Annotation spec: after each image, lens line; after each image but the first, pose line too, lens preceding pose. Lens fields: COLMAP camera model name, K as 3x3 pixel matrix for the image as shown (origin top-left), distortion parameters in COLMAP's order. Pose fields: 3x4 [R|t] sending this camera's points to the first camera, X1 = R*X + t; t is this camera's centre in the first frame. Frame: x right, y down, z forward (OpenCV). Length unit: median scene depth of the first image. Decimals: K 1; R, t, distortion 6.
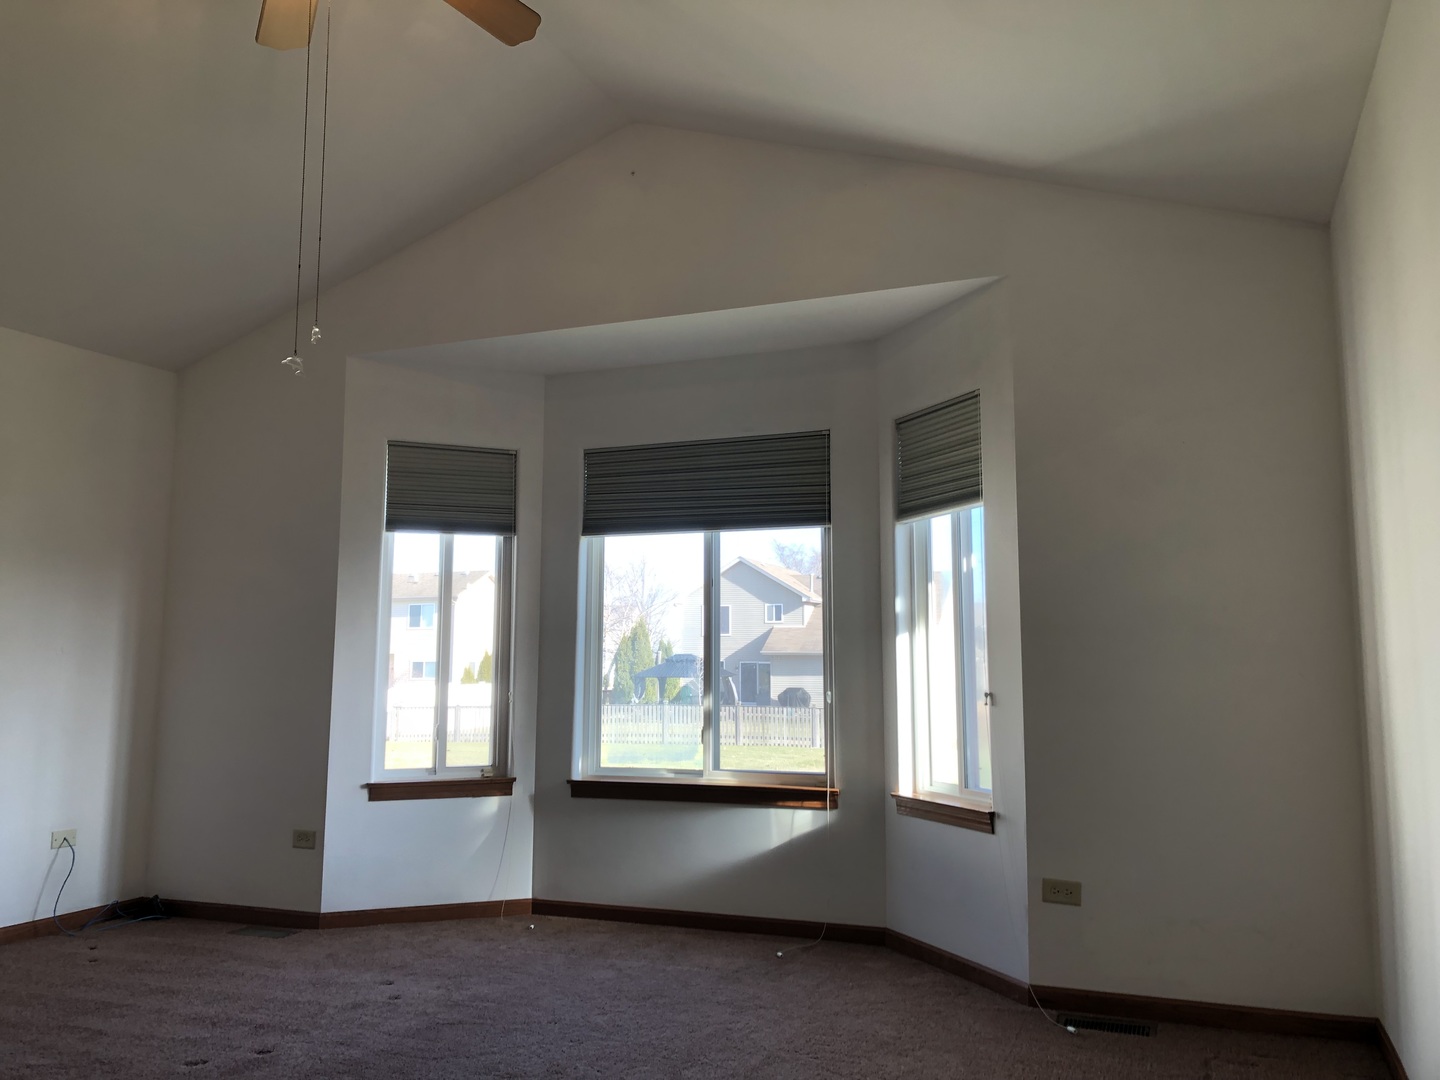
lens RADIAL K [[1146.6, 0, 720.0], [0, 1146.6, 540.0], [0, 0, 1]] dist [0.094309, -0.003282]
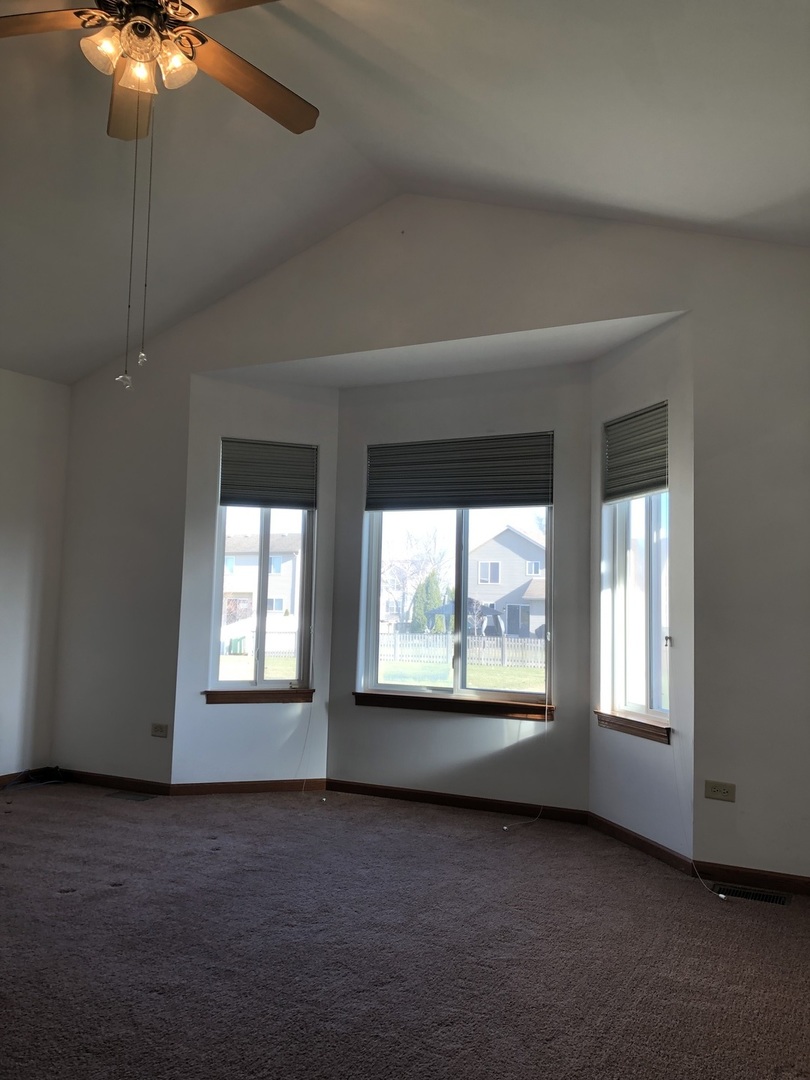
lens RADIAL K [[860.0, 0, 430.1], [0, 860.0, 542.9], [0, 0, 1]] dist [0.094309, -0.003282]
pose [[0.997260, 0.015254, -0.072391, 0.030635], [-0.012646, 0.999259, 0.036345, -0.003836], [0.072892, -0.035330, 0.996714, 0.013999]]
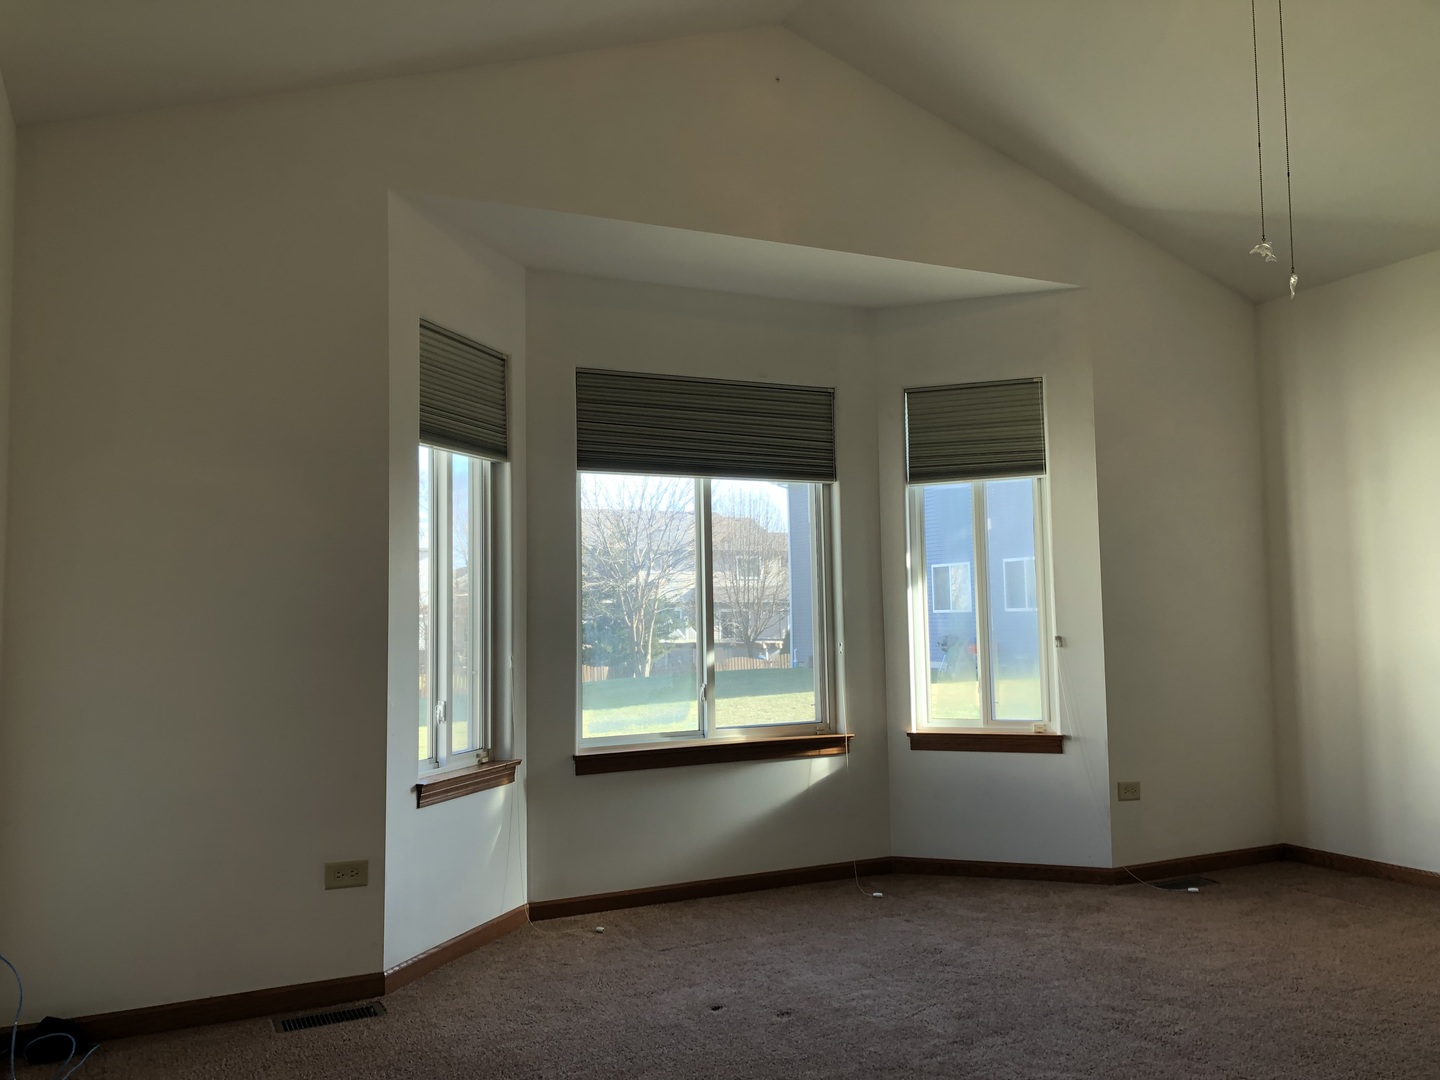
lens RADIAL K [[1146.6, 0, 720.0], [0, 1146.6, 540.0], [0, 0, 1]] dist [0.094309, -0.003282]
pose [[0.675432, 0.037661, 0.736460, -0.769419], [-0.062696, 0.998012, 0.006464, 0.041577], [-0.734752, -0.050540, 0.676450, 0.397433]]
